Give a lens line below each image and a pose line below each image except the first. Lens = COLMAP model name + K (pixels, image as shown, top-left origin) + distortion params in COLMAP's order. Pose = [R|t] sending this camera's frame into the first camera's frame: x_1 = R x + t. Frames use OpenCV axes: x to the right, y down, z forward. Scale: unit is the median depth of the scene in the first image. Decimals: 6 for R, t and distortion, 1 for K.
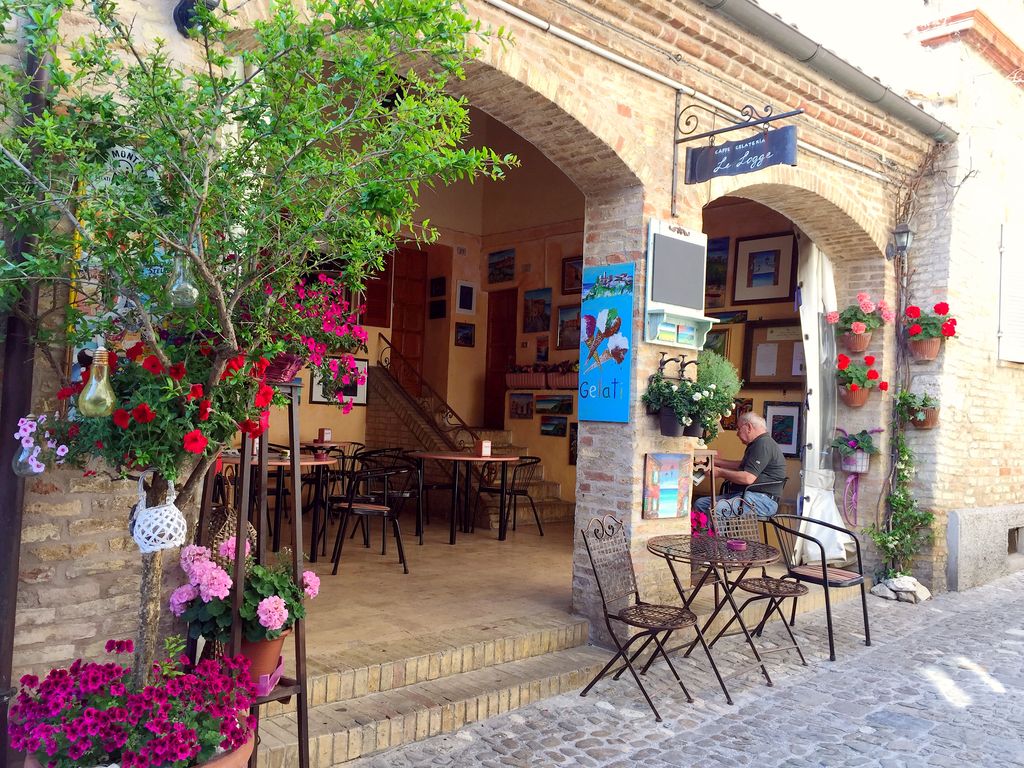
lens RADIAL K [[870.9, 0, 509.9], [0, 870.9, 386.7], [0, 0, 1]] dist [0.005886, -0.012023]
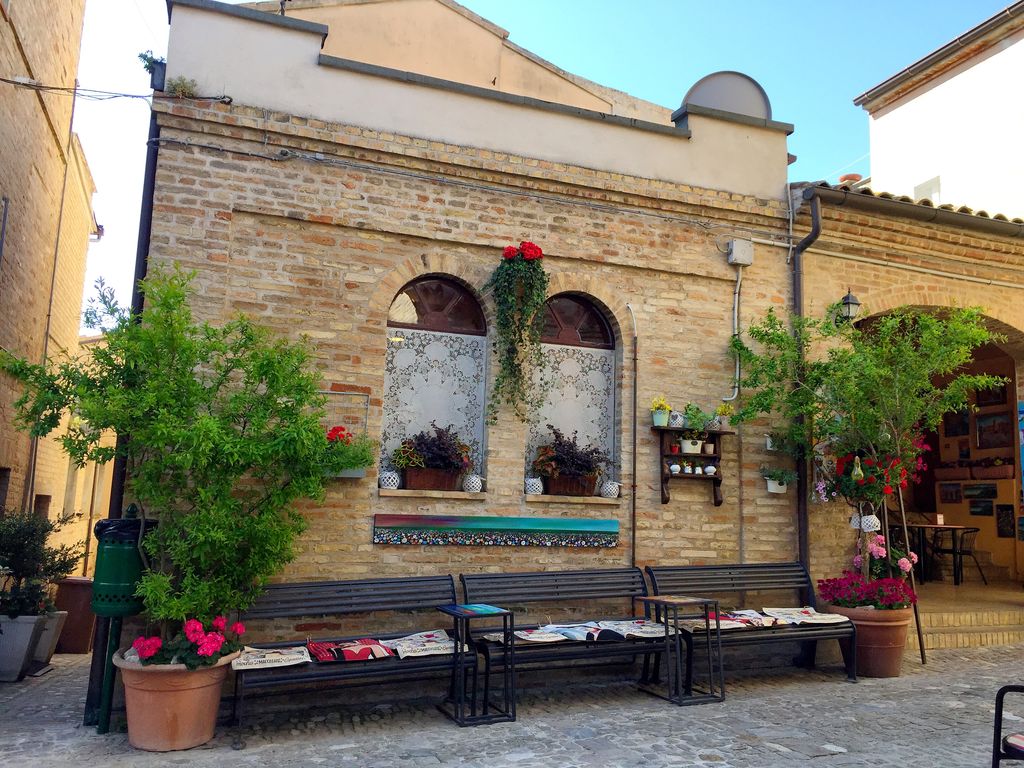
lens RADIAL K [[870.9, 0, 513.4], [0, 870.9, 373.4], [0, 0, 1]] dist [0.005886, -0.012023]
pose [[0.925045, -0.069038, -0.373530, -0.098037], [0.017774, 0.990135, -0.138985, 0.014894], [0.379441, 0.121929, 0.917147, -0.494239]]
